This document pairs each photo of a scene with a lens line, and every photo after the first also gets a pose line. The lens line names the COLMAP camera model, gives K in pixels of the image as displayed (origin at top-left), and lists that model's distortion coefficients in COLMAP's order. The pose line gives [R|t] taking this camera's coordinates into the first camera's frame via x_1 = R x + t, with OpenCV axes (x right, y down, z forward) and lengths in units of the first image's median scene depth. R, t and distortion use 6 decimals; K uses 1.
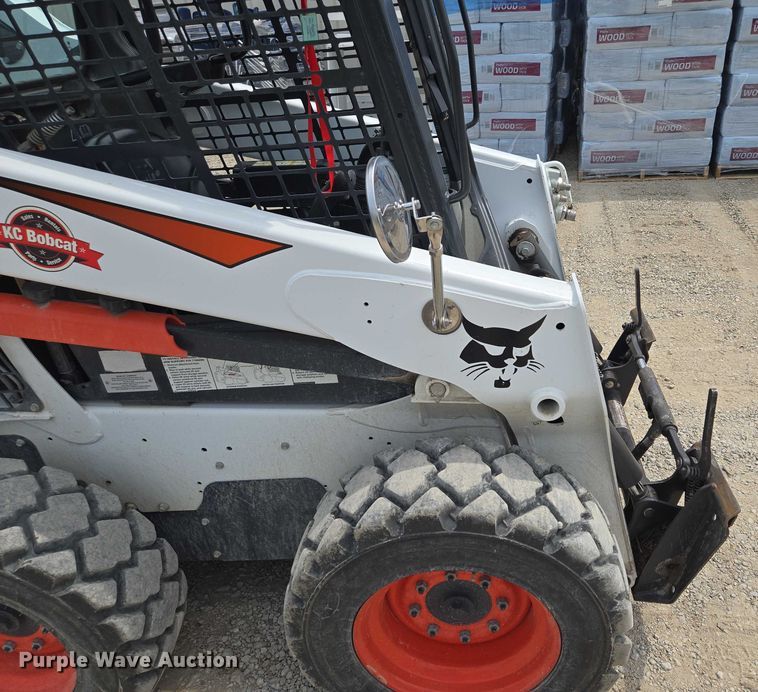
lens RADIAL K [[618.3, 0, 456.5], [0, 618.3, 344.7], [0, 0, 1]] dist [0.081829, -0.074244]
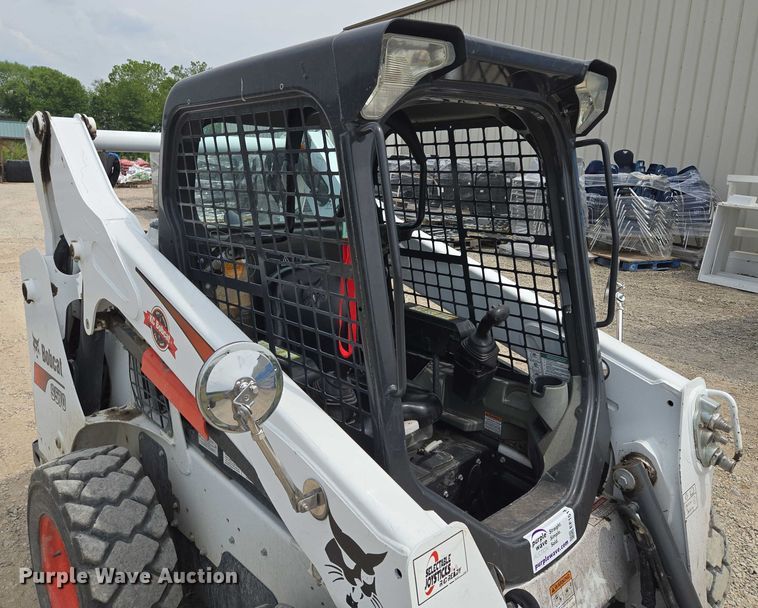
lens RADIAL K [[596.8, 0, 381.6], [0, 596.8, 276.7], [0, 0, 1]] dist [0.068548, -0.057620]
pose [[0.711417, 0.209397, -0.670849, 0.562222], [-0.390442, 0.911467, -0.129551, -0.258012], [0.584329, 0.354092, 0.730191, 0.187765]]
